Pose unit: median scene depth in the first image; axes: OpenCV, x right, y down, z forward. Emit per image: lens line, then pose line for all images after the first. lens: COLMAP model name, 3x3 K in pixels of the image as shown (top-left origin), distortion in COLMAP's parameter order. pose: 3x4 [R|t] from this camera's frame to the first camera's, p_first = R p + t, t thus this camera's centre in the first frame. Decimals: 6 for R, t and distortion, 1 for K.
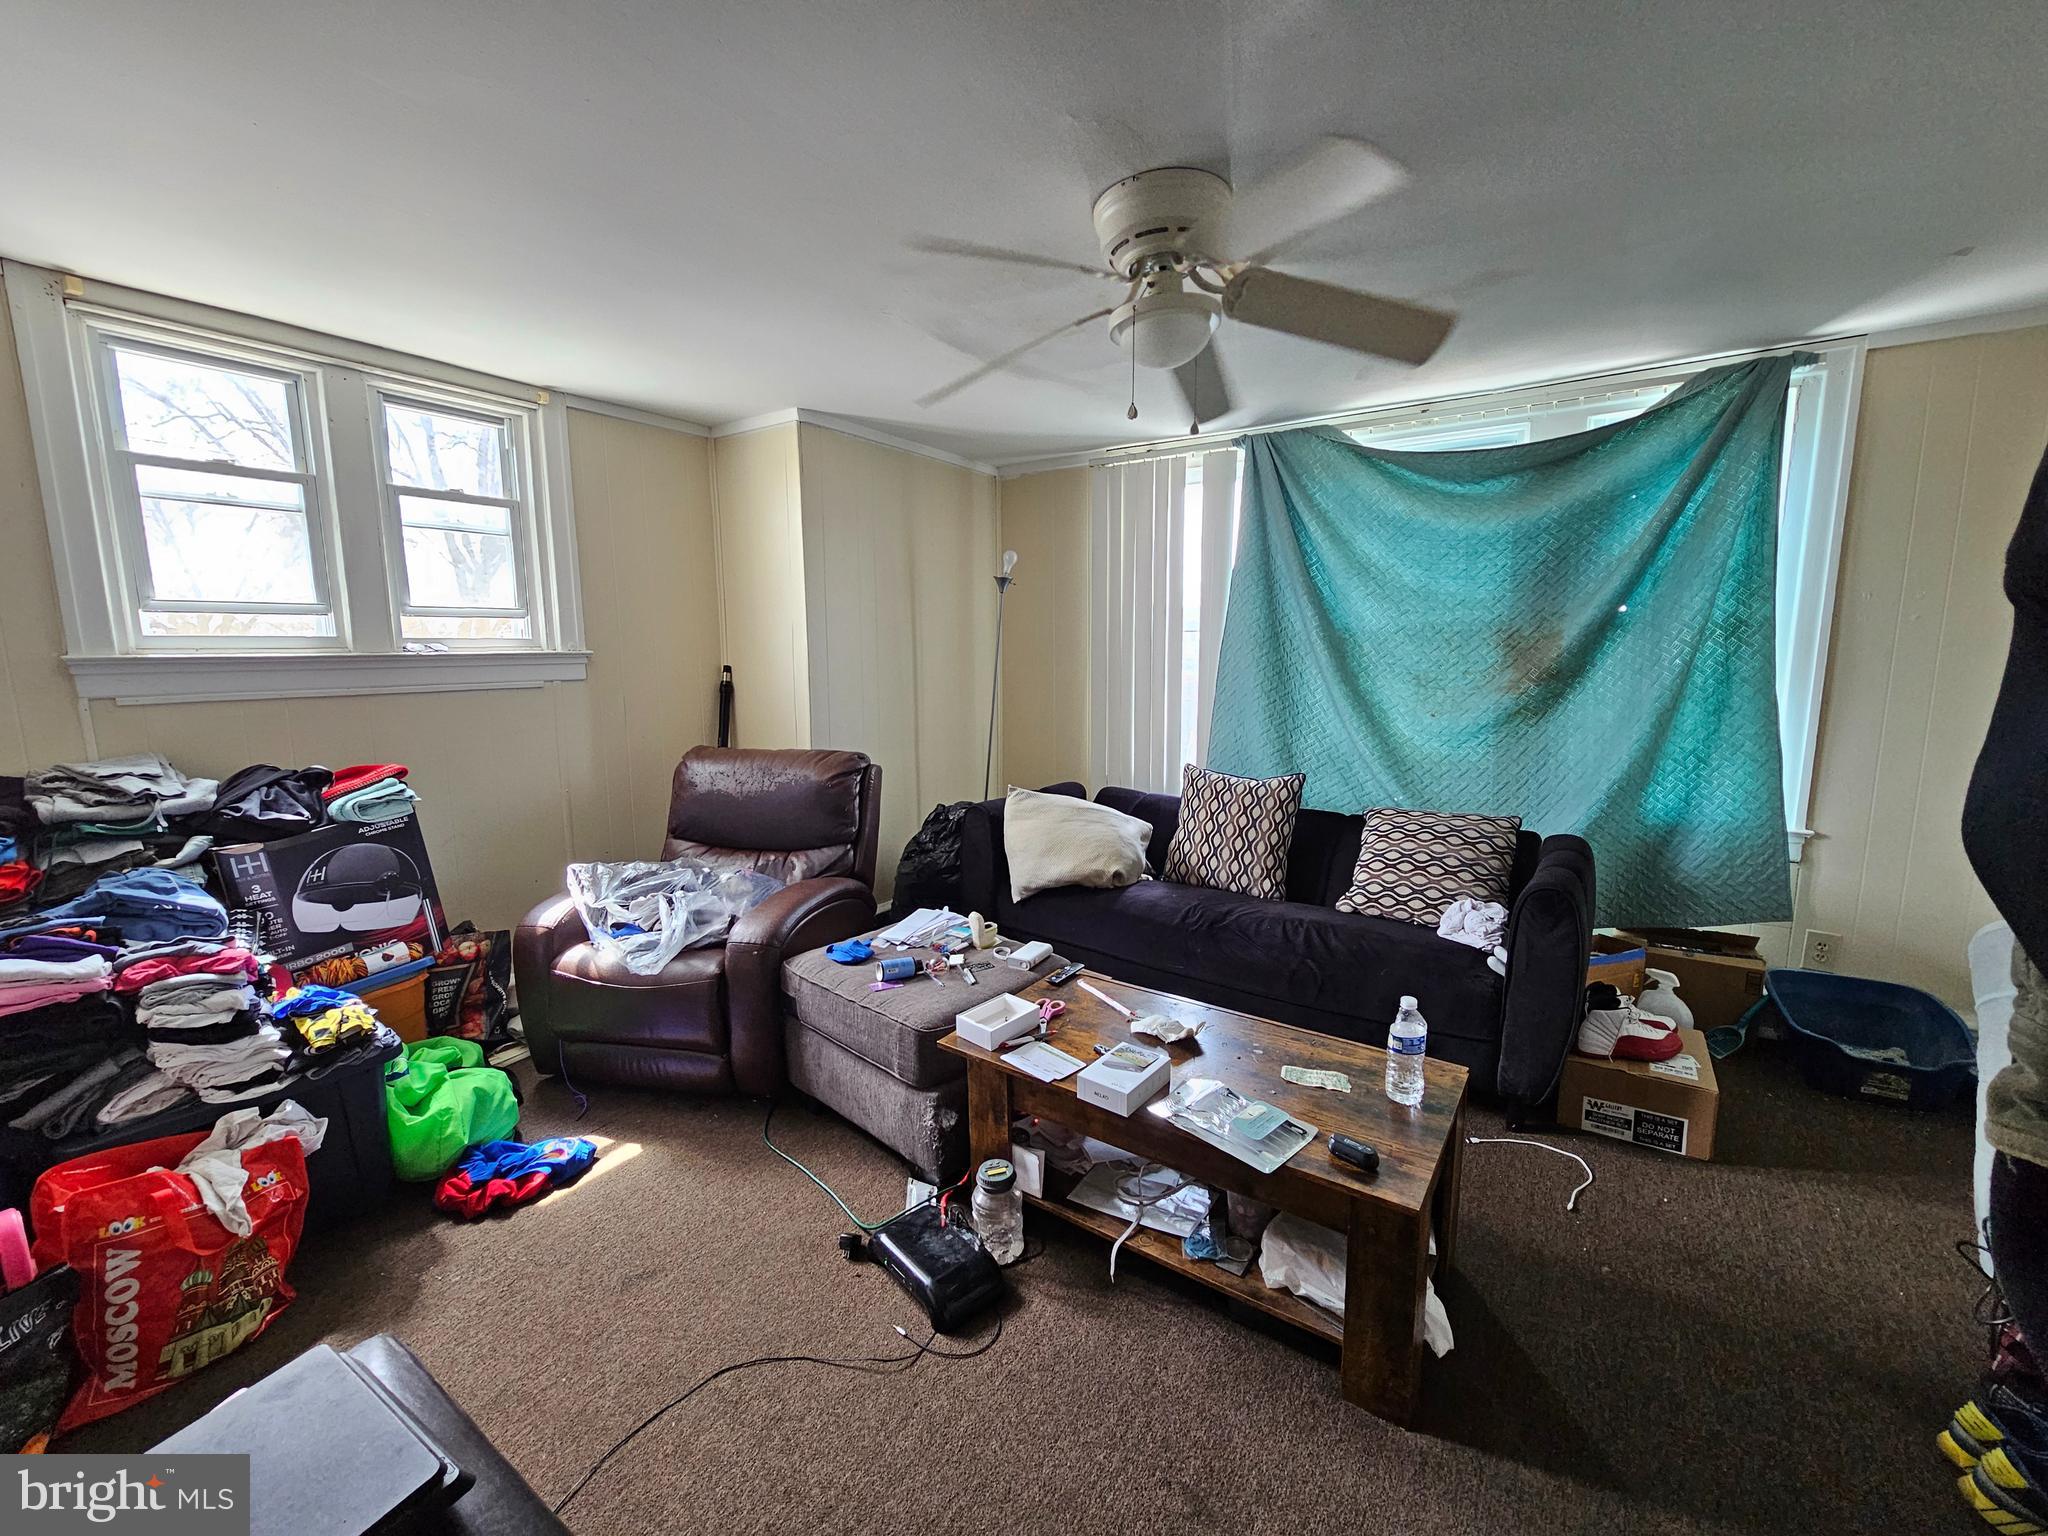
lens RADIAL K [[835.1, 0, 1024.0], [0, 835.1, 768.0], [0, 0, 1]] dist [-0.002614, -0.000042]
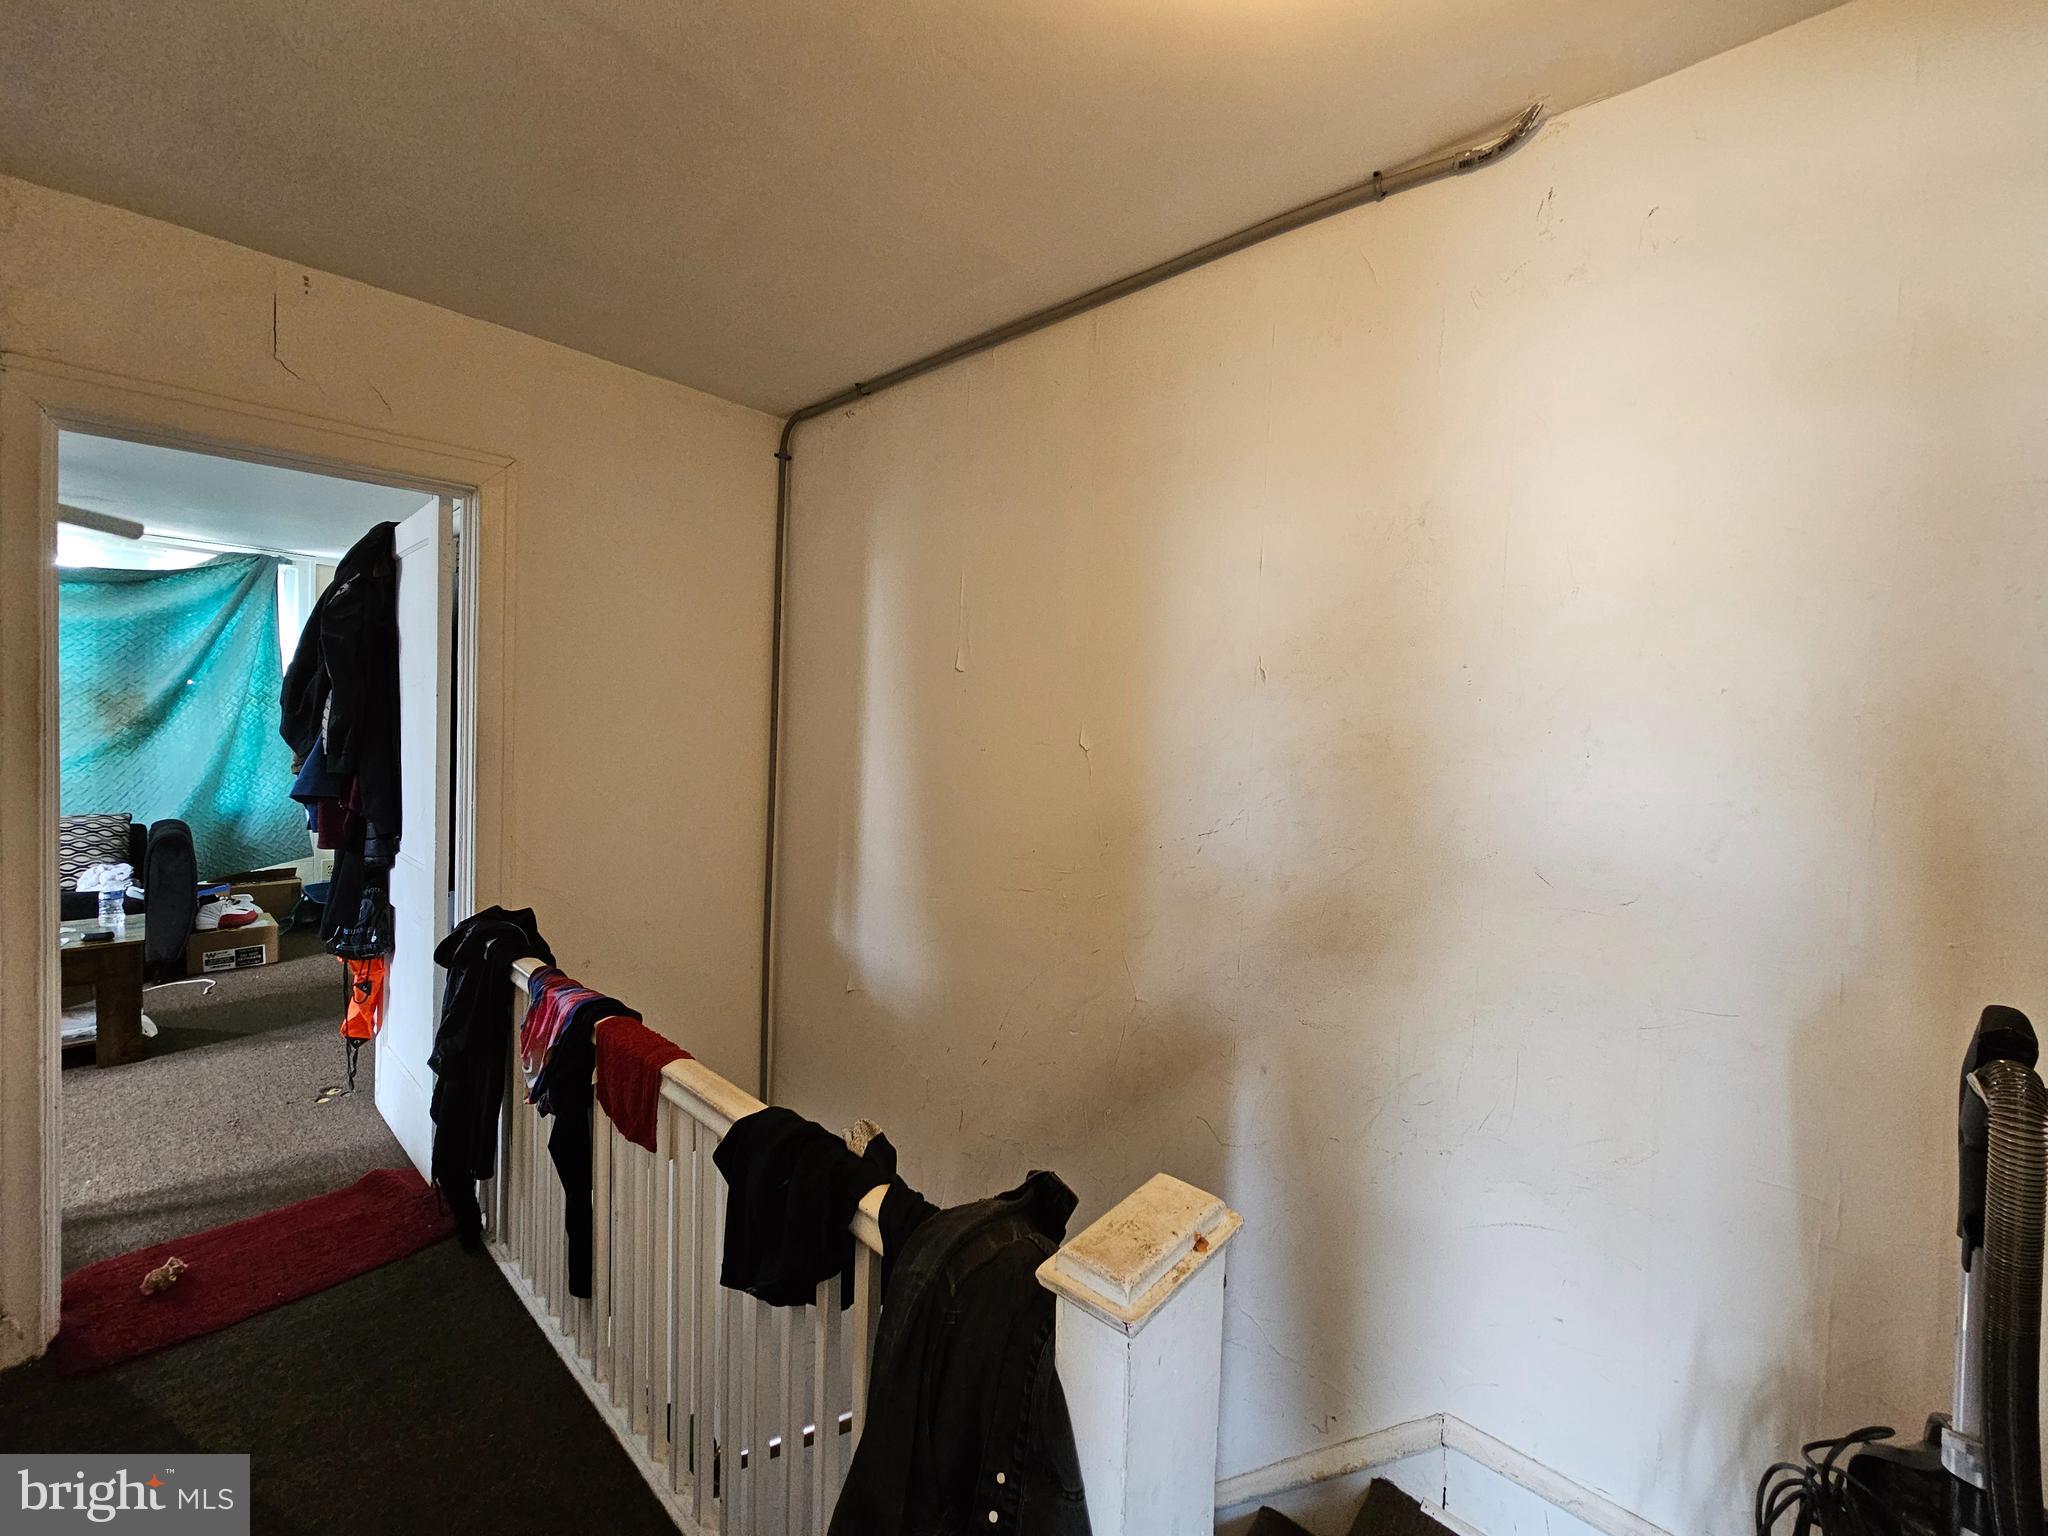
lens RADIAL K [[822.9, 0, 1024.0], [0, 822.9, 768.0], [0, 0, 1]] dist [-0.001747, -0.000088]
pose [[0.132994, -0.029242, 0.990685, -0.692912], [0.100287, 0.994831, 0.015902, 0.119834], [-0.986030, 0.097238, 0.135239, -0.848384]]
